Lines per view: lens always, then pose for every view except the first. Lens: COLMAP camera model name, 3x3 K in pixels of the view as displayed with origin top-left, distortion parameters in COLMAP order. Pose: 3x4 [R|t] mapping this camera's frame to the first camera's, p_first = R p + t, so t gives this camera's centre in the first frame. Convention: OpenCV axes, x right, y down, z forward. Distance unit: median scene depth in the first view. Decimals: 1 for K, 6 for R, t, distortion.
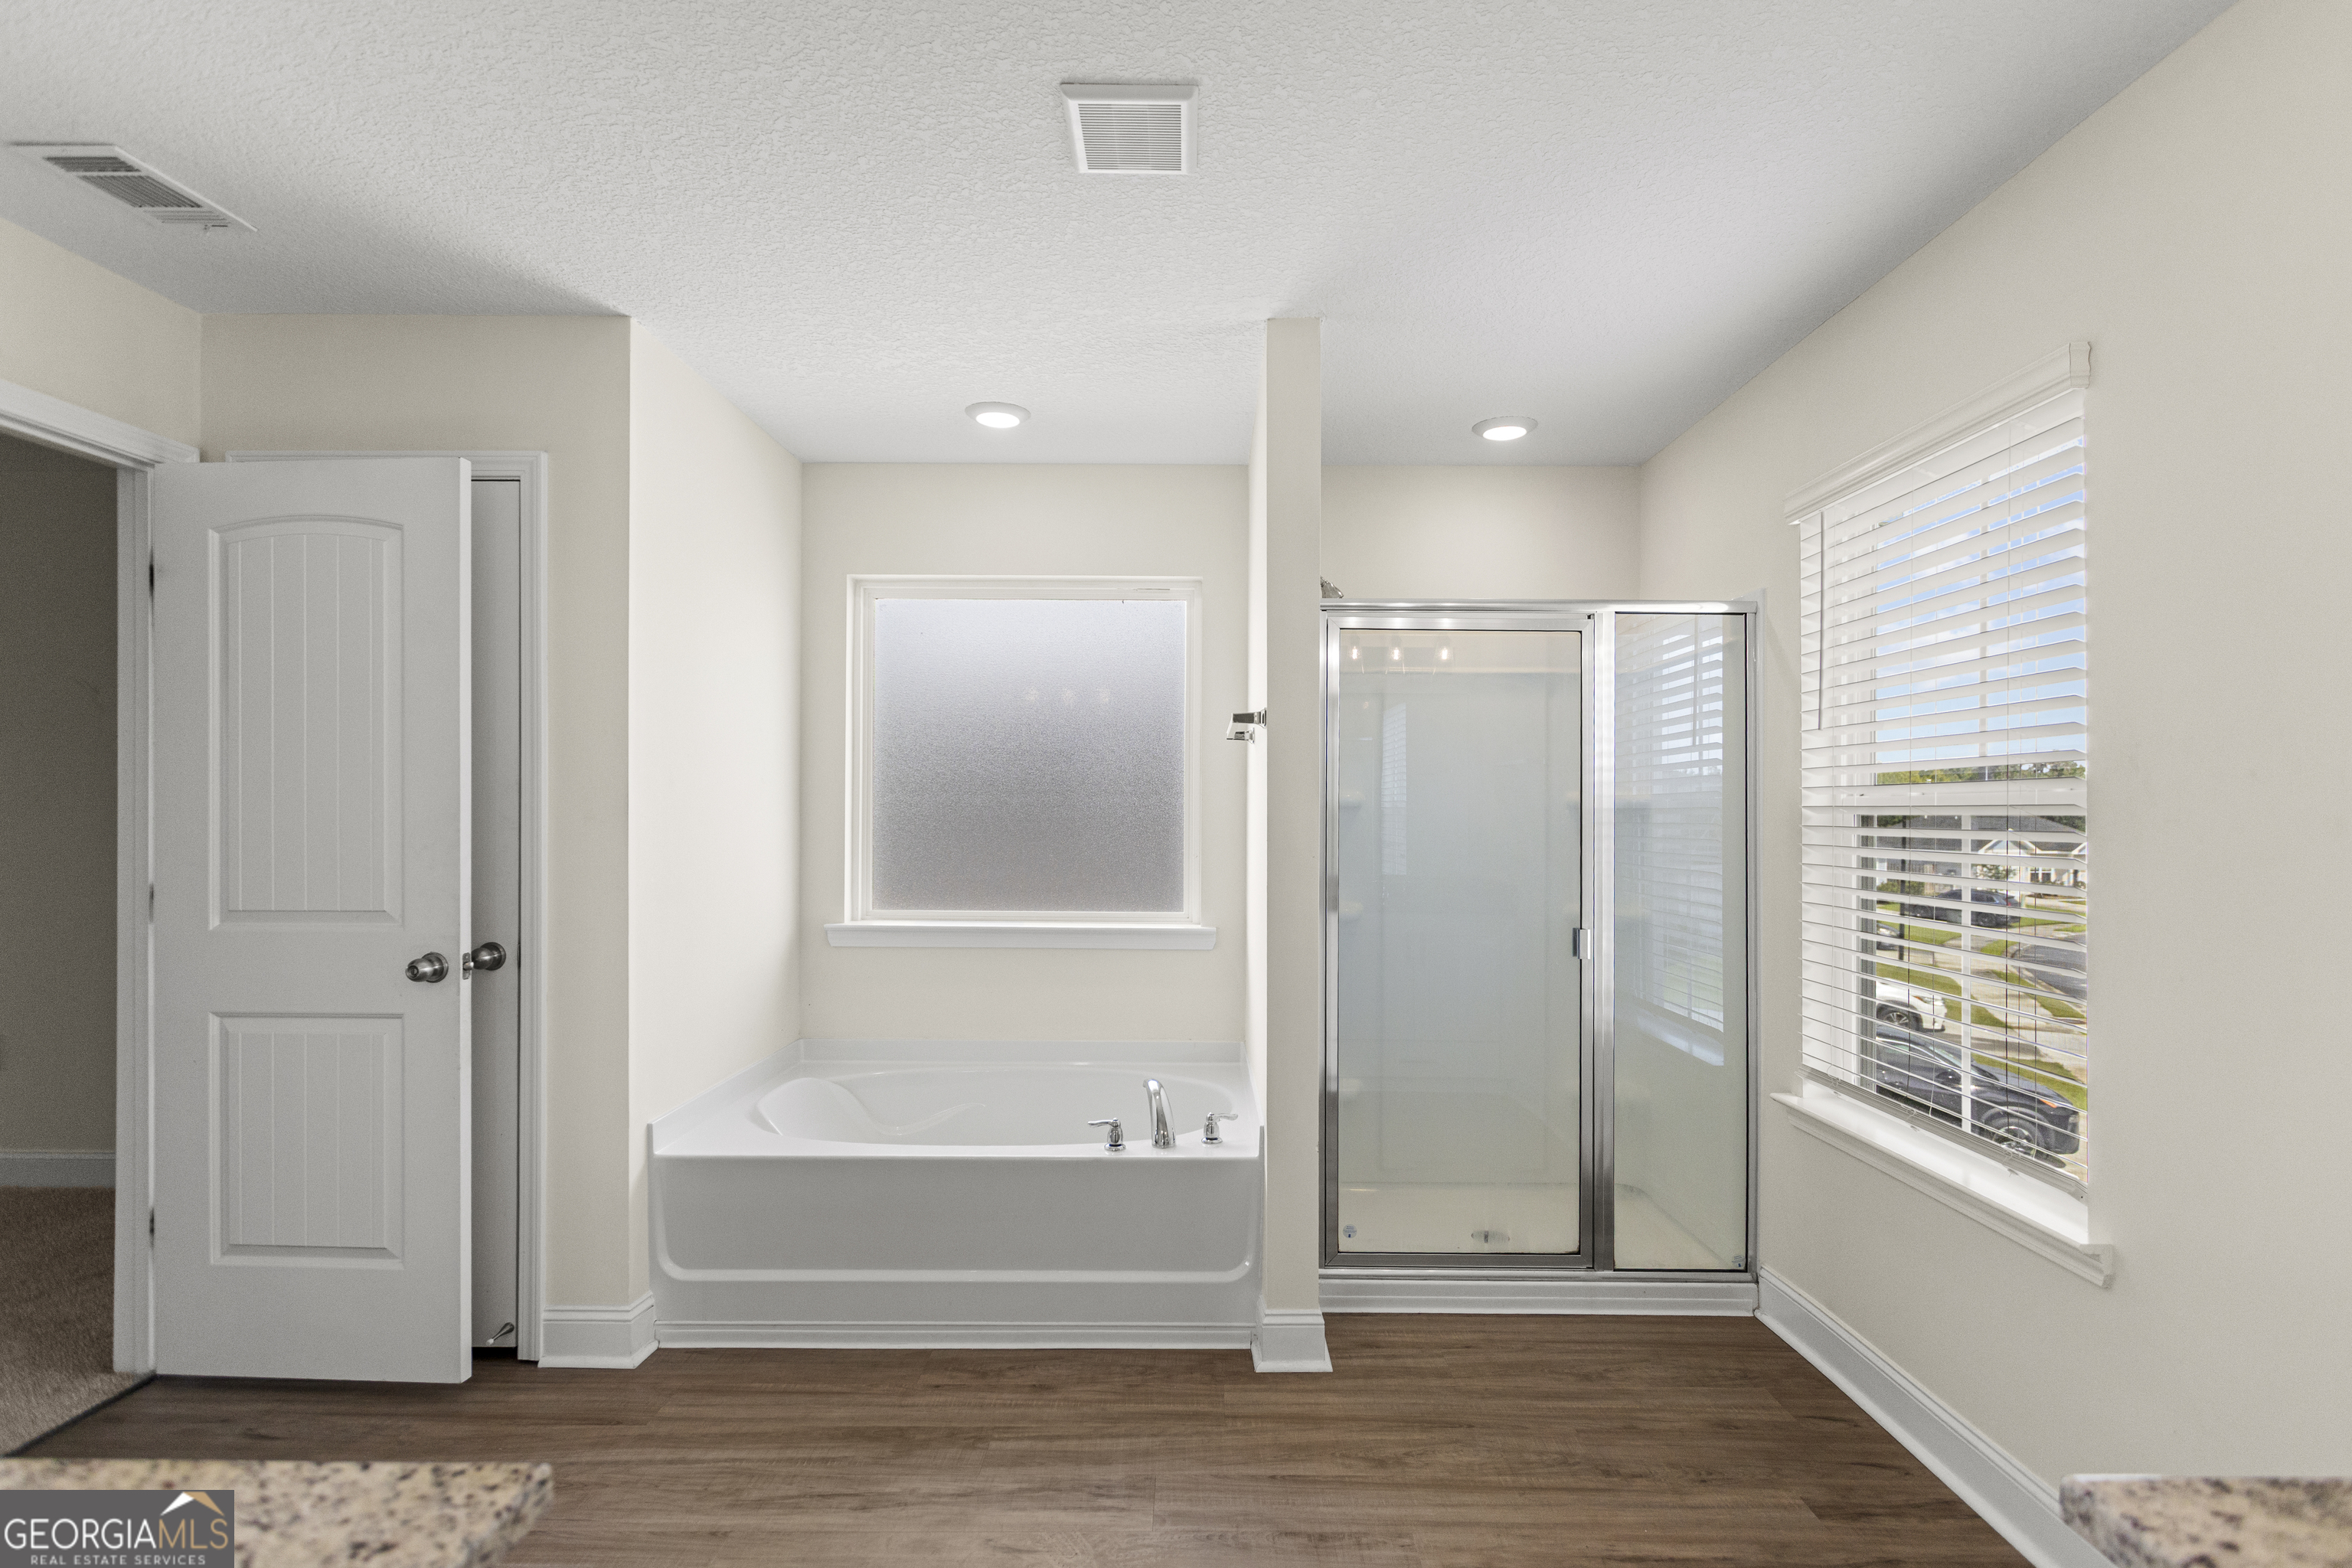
lens RADIAL K [[1130.3, 0, 1174.6], [0, 1130.3, 800.0], [0, 0, 1]] dist [0.001516, 0.001169]
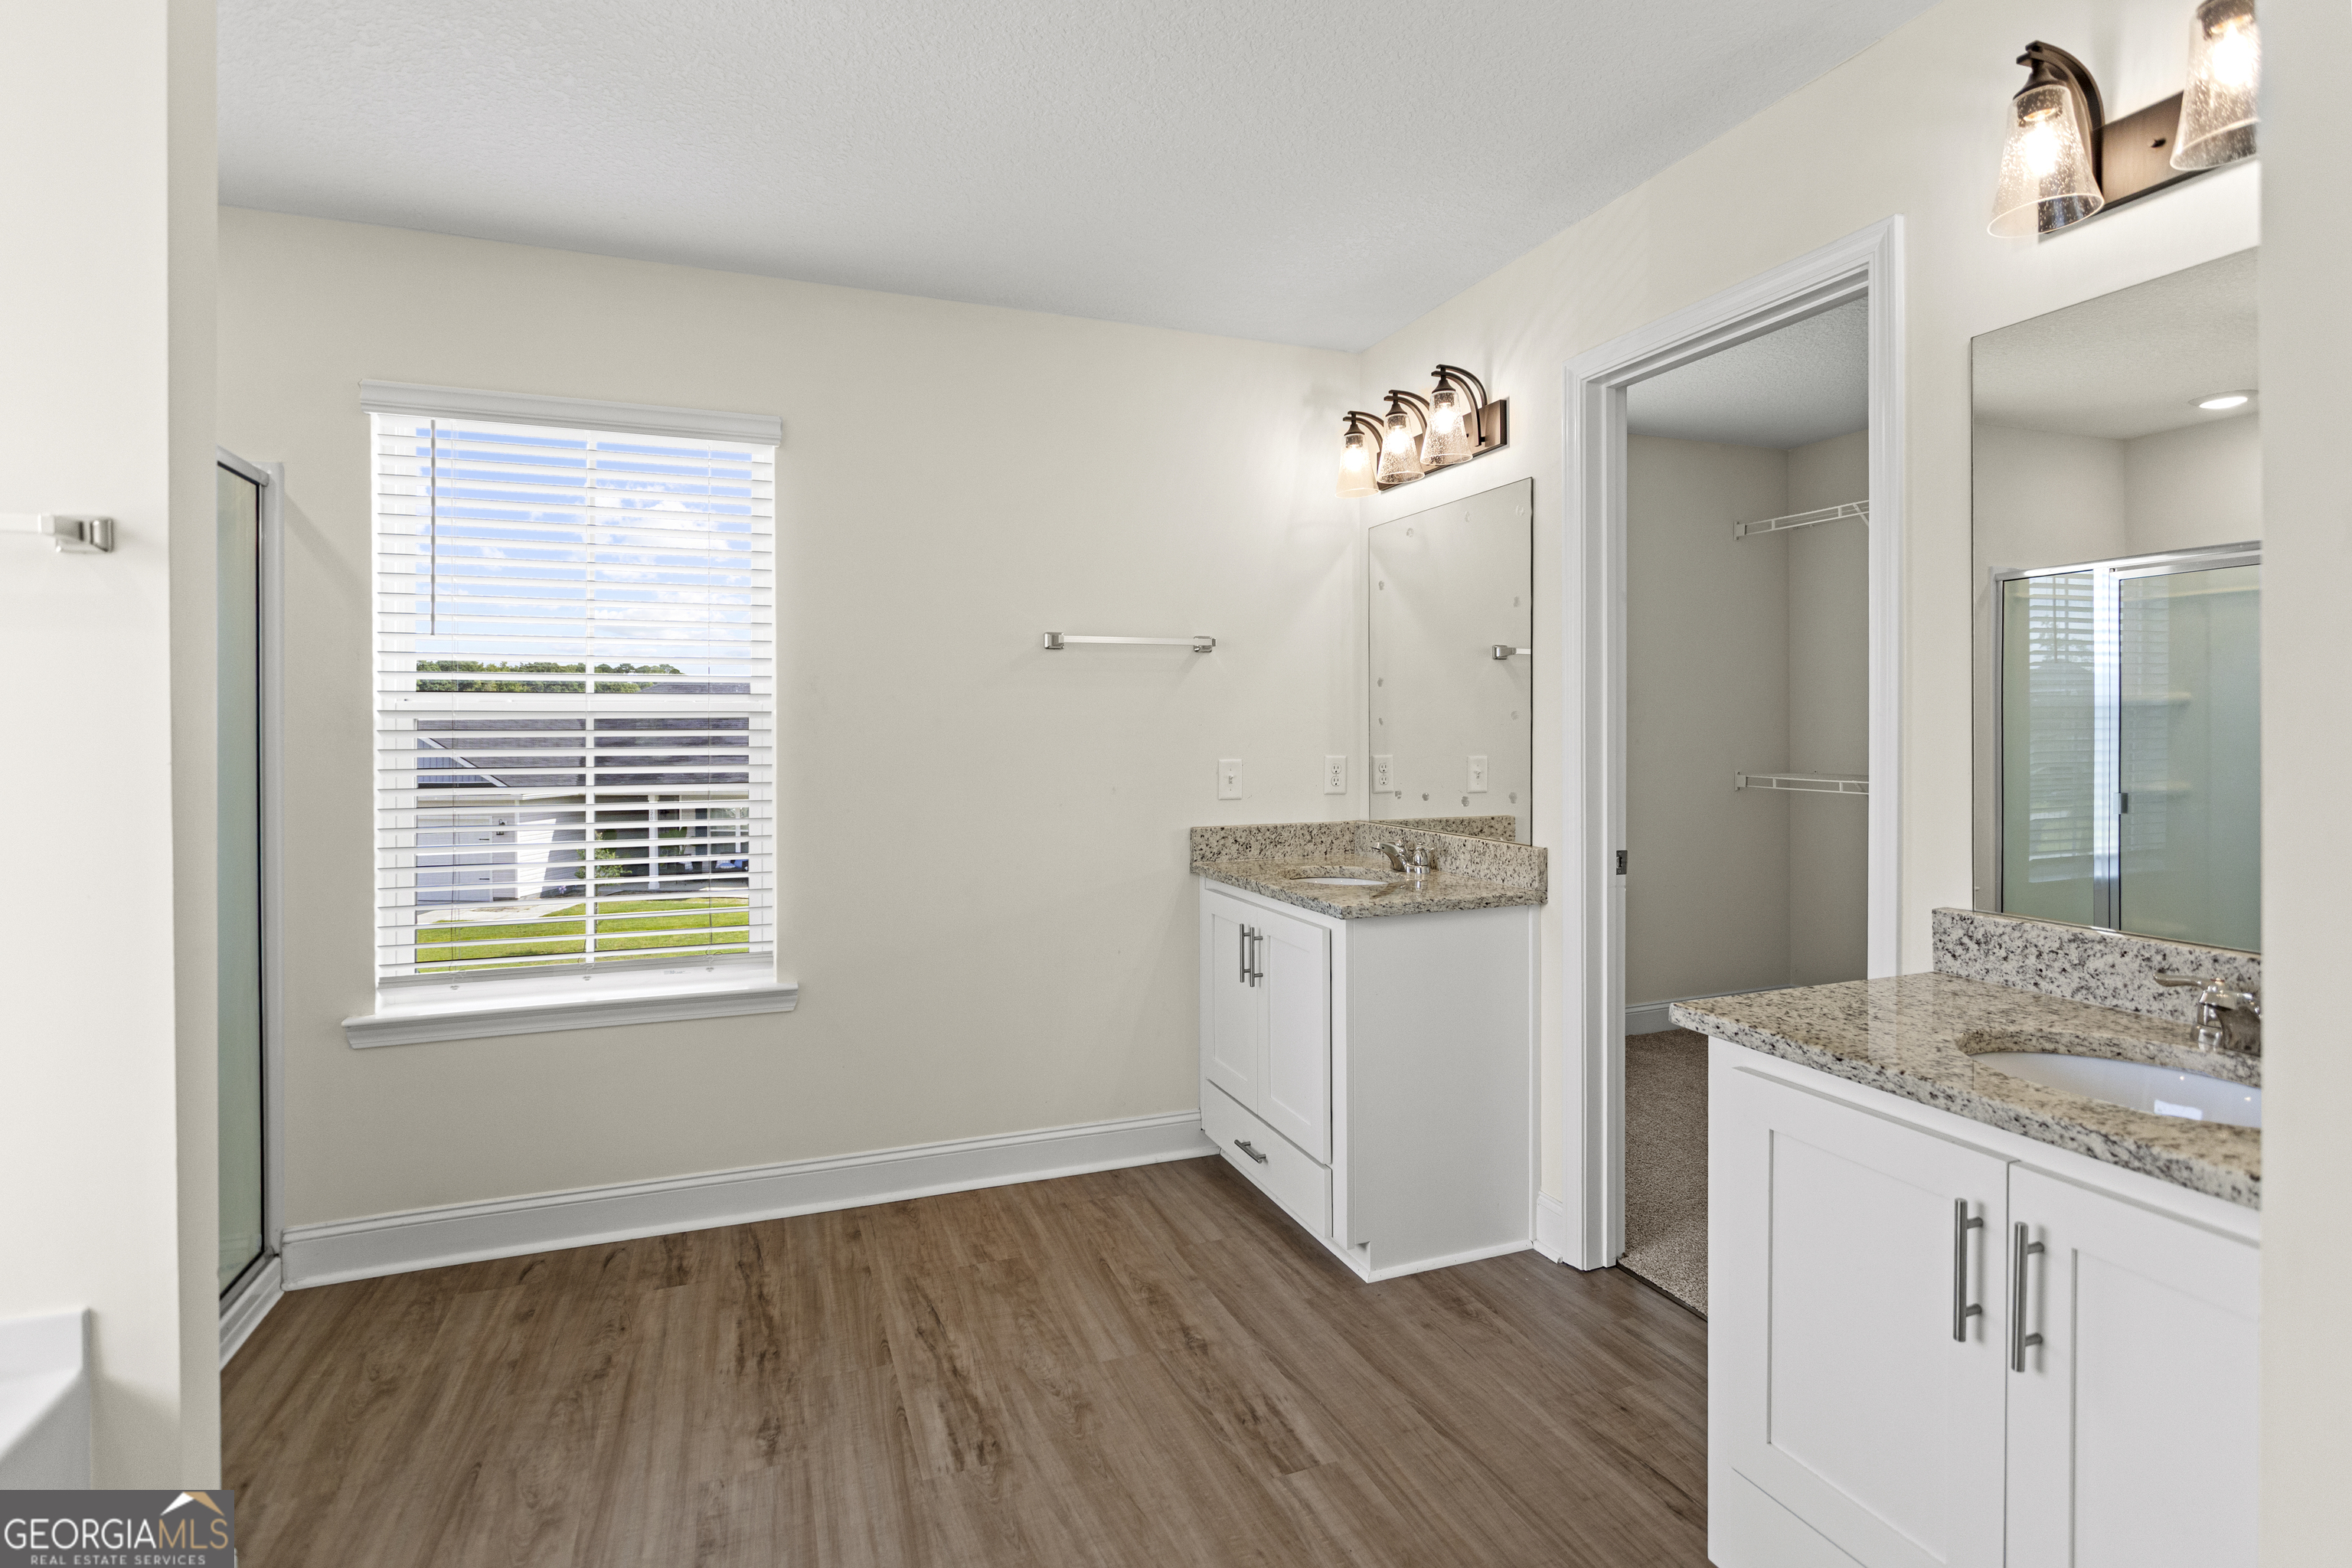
lens RADIAL K [[1150.7, 0, 1179.4], [0, 1150.7, 739.1], [0, 0, 1]] dist [-0.003050, 0.000788]
pose [[-0.363678, -0.012210, 0.931445, -0.707619], [-0.001594, 0.999921, 0.012486, 0.019003], [-0.931523, 0.003056, -0.363669, 0.851045]]
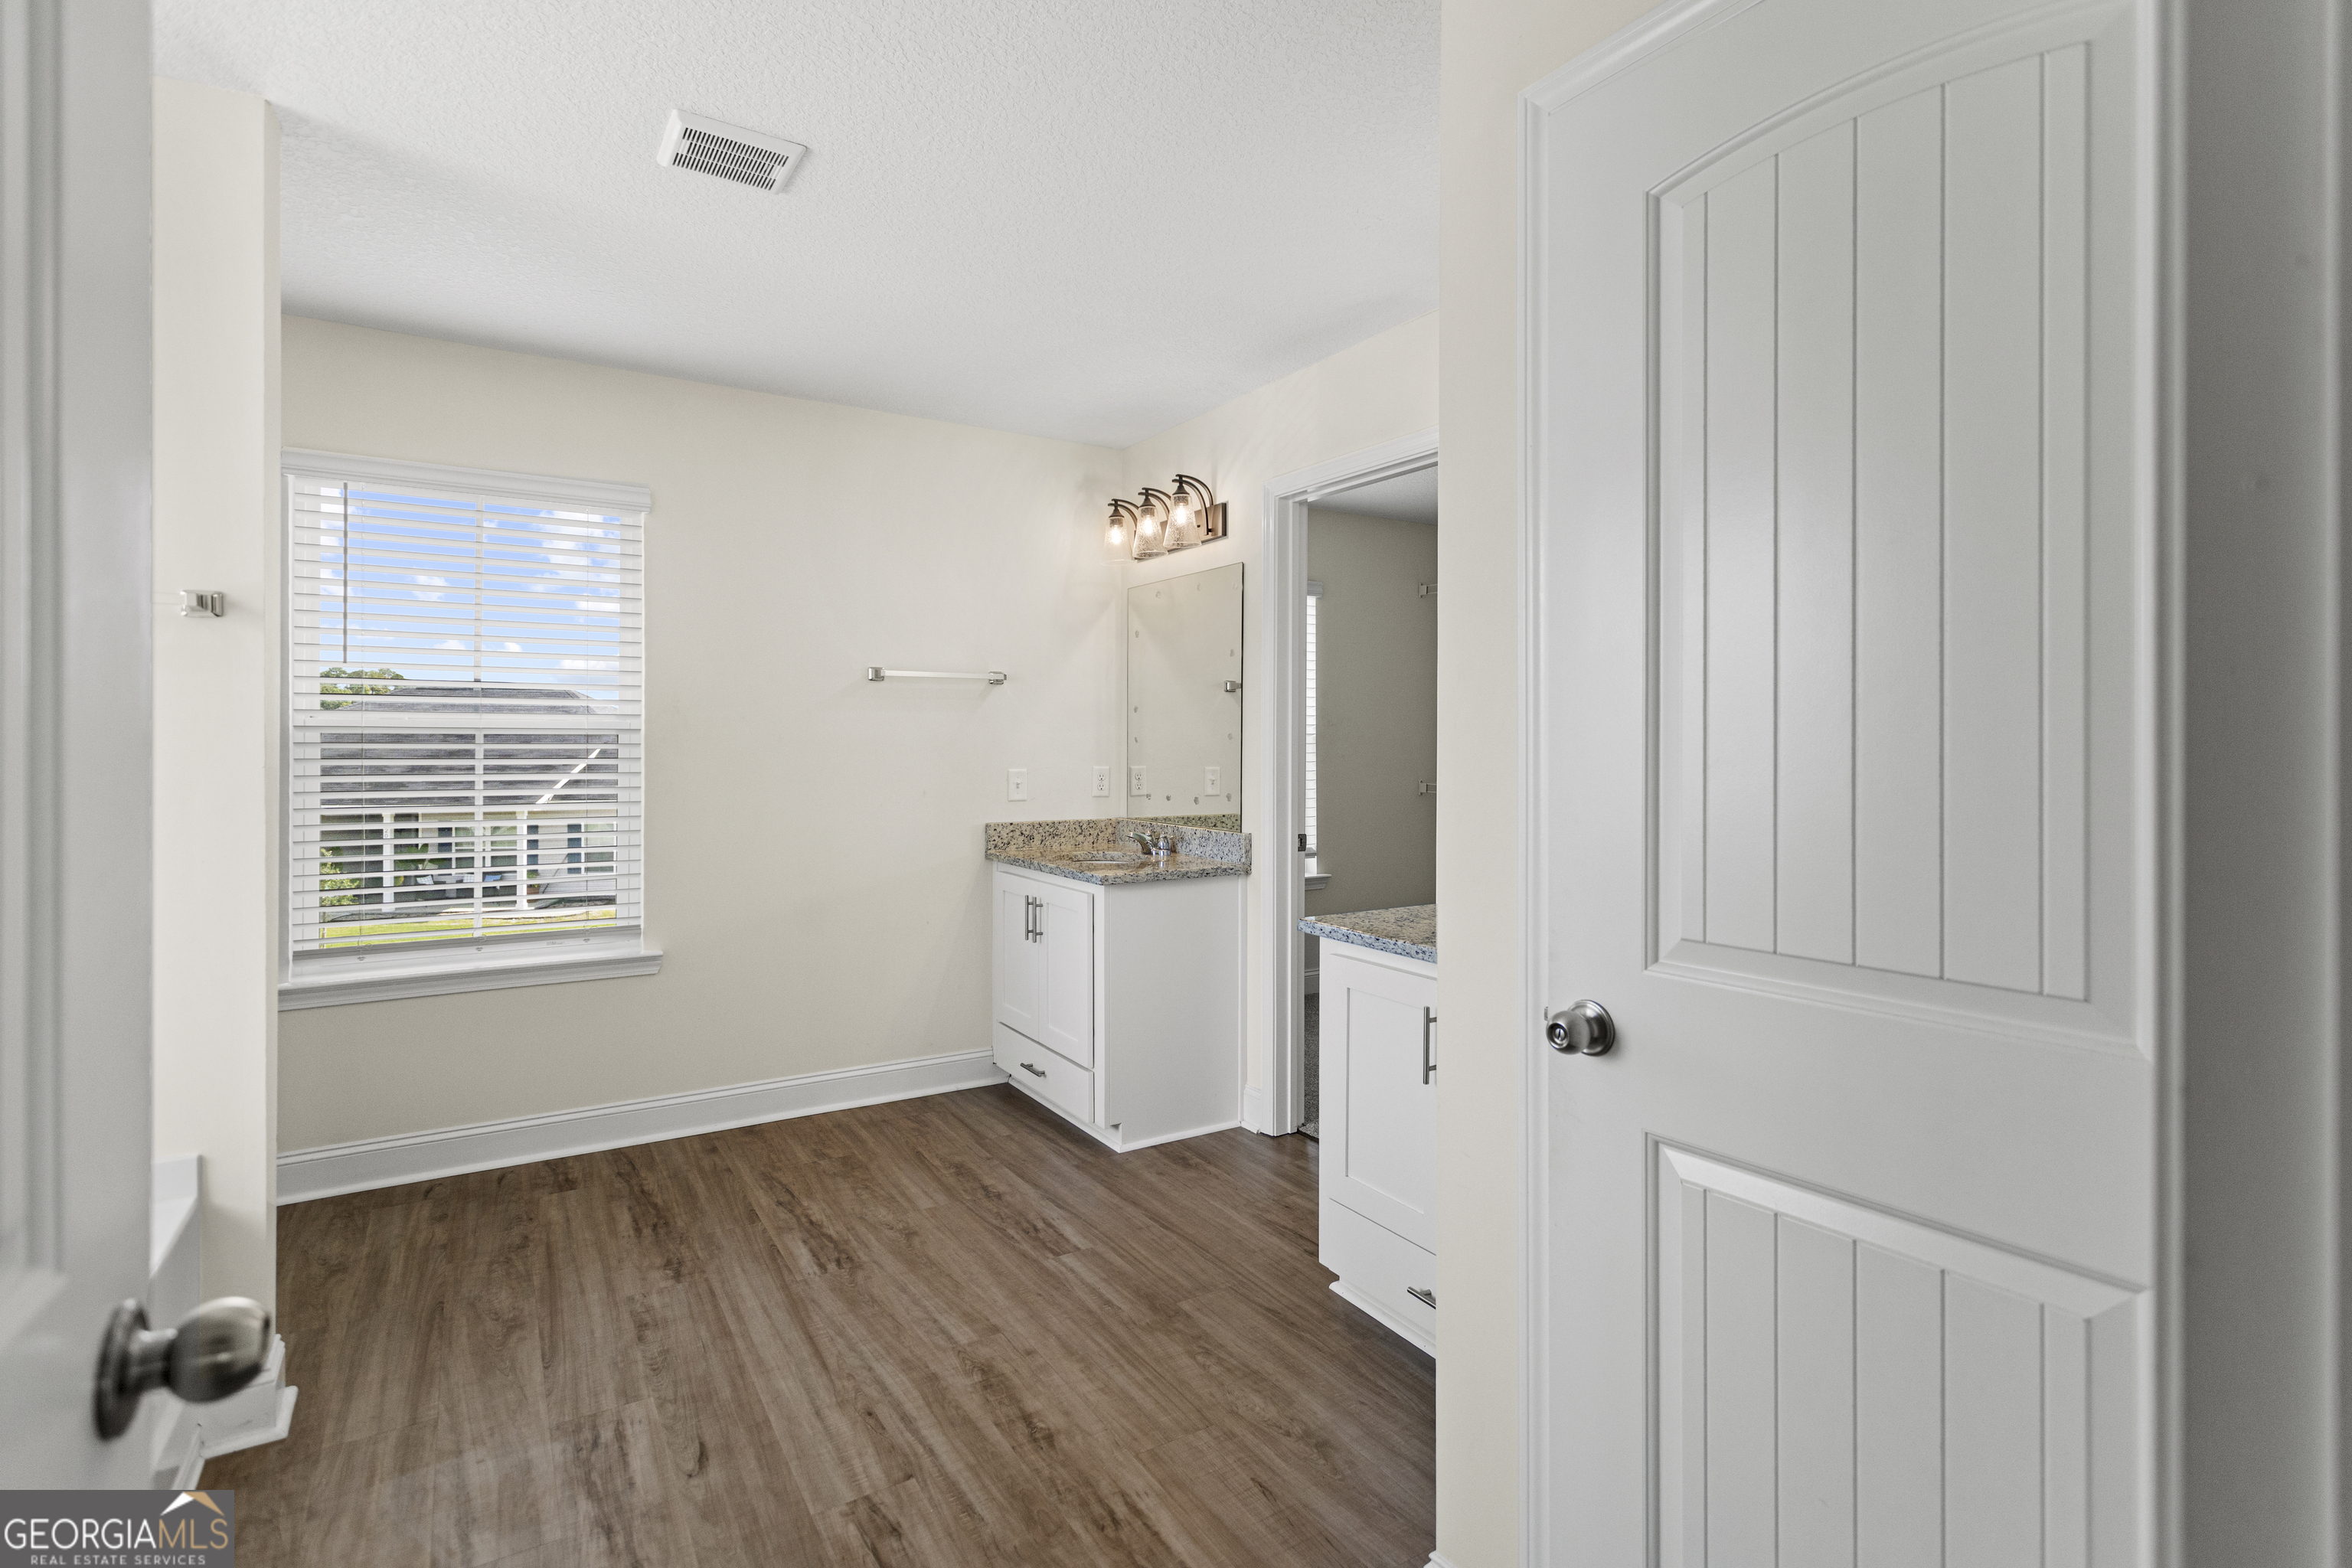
lens RADIAL K [[1130.3, 0, 1180.8], [0, 1130.3, 755.9], [0, 0, 1]] dist [0.001516, 0.001169]
pose [[-0.534247, -0.014387, 0.845206, -1.041085], [-0.007732, 0.999897, 0.012133, 0.017123], [-0.845293, -0.000053, -0.534303, 1.007274]]
